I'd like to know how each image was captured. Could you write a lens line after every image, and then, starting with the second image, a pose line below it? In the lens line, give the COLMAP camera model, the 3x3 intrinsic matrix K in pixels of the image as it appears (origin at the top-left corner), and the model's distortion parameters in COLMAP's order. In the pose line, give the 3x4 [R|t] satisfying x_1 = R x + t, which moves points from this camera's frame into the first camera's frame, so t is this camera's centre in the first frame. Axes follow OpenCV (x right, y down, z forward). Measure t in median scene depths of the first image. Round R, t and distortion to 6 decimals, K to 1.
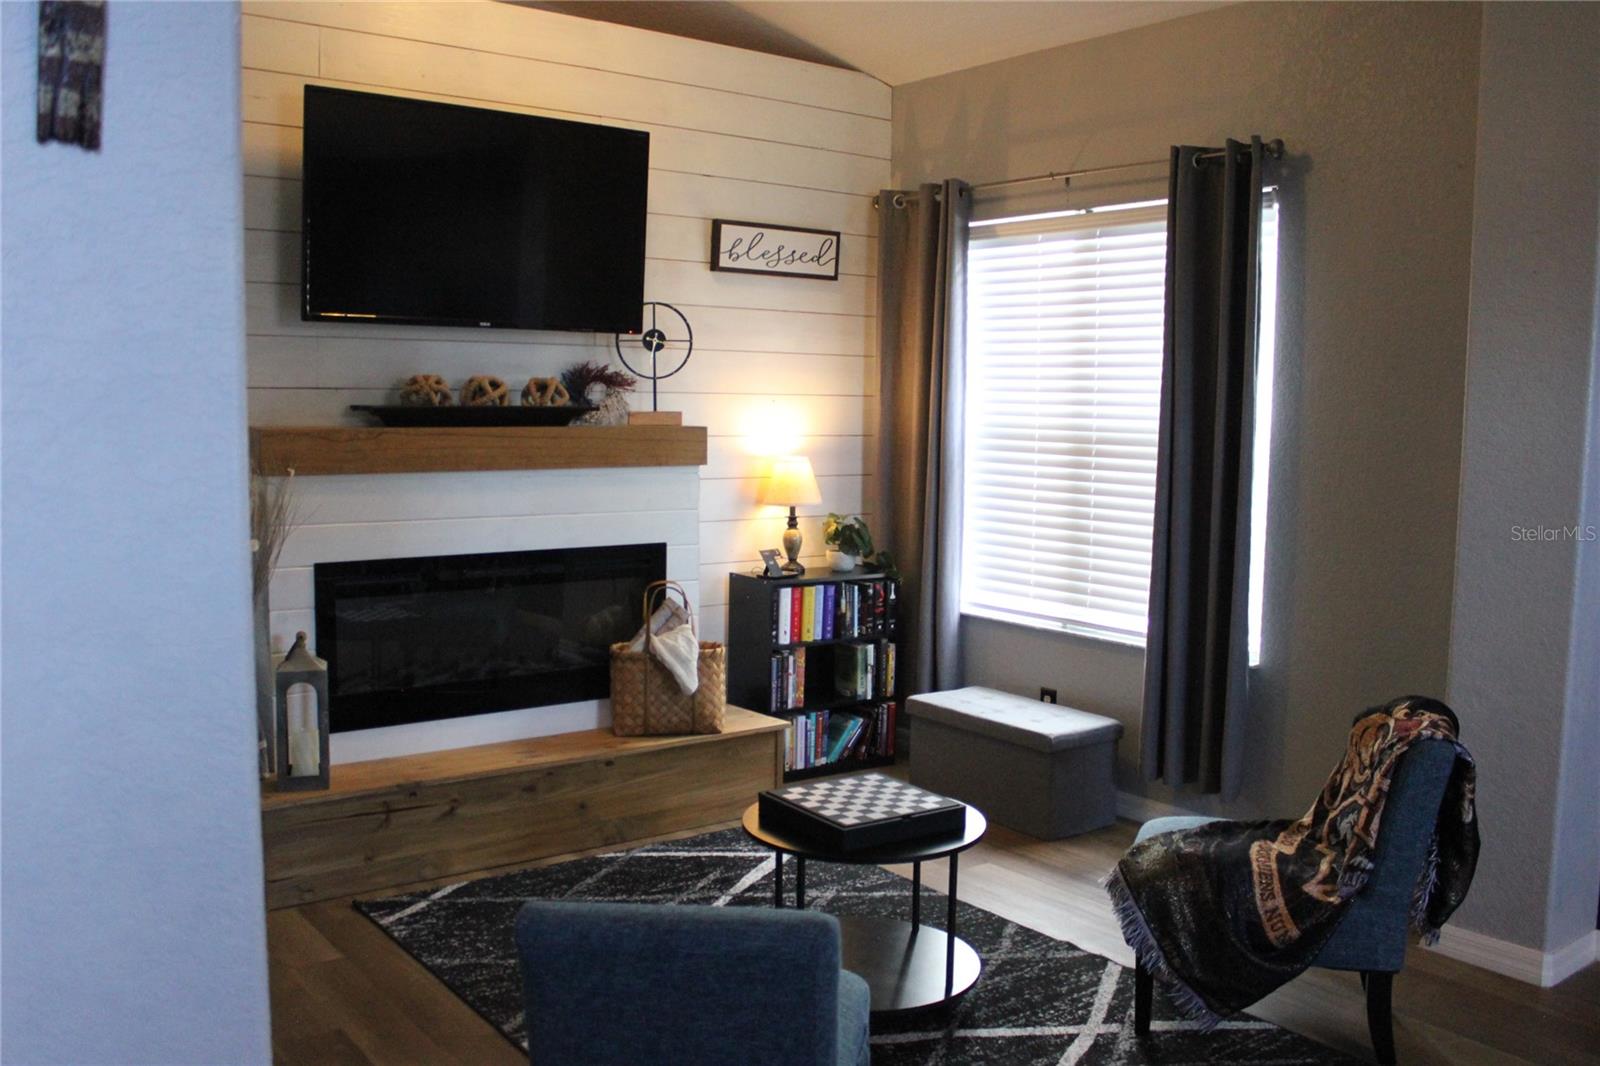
lens RADIAL K [[1397.7, 0, 800.0], [0, 1397.7, 533.0], [0, 0, 1]] dist [-0.093459, 0.004604]
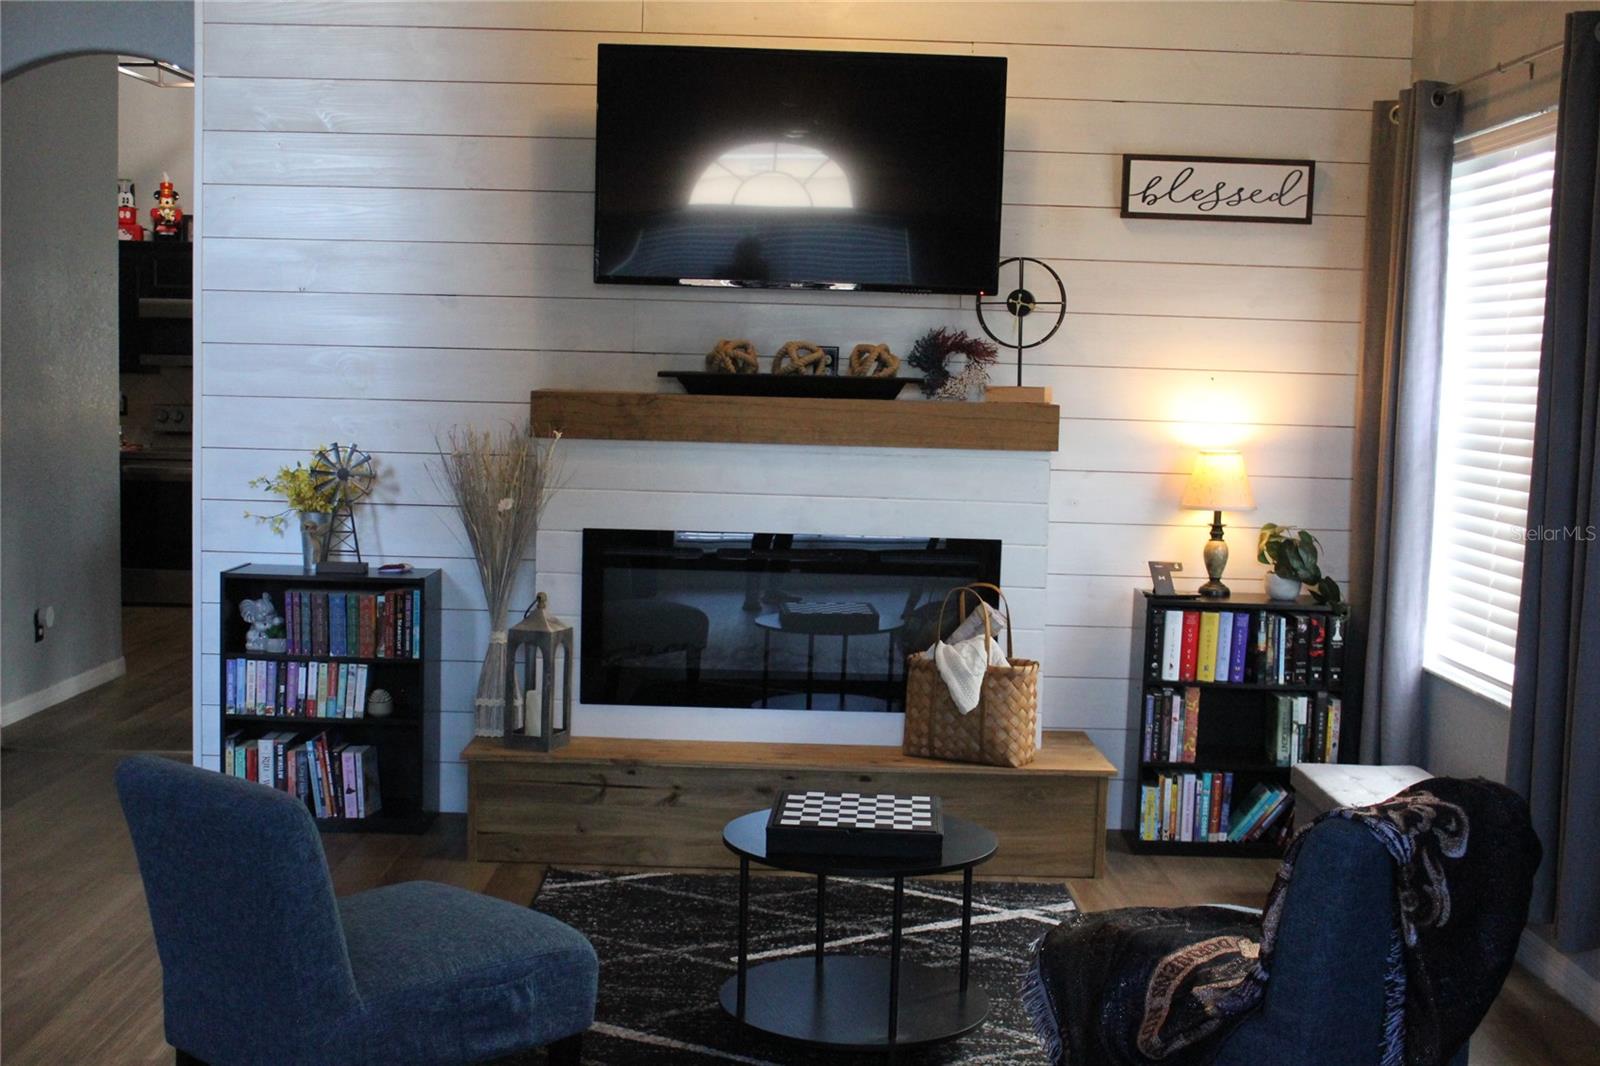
lens RADIAL K [[1881.5, 0, 800.0], [0, 1881.5, 533.0], [0, 0, 1]] dist [-0.022751, 0.024473]
pose [[0.806684, 0.059943, -0.587935, 0.468357], [-0.073582, 0.997289, 0.000720, 0.010552], [0.586384, 0.042681, 0.808908, 0.001284]]
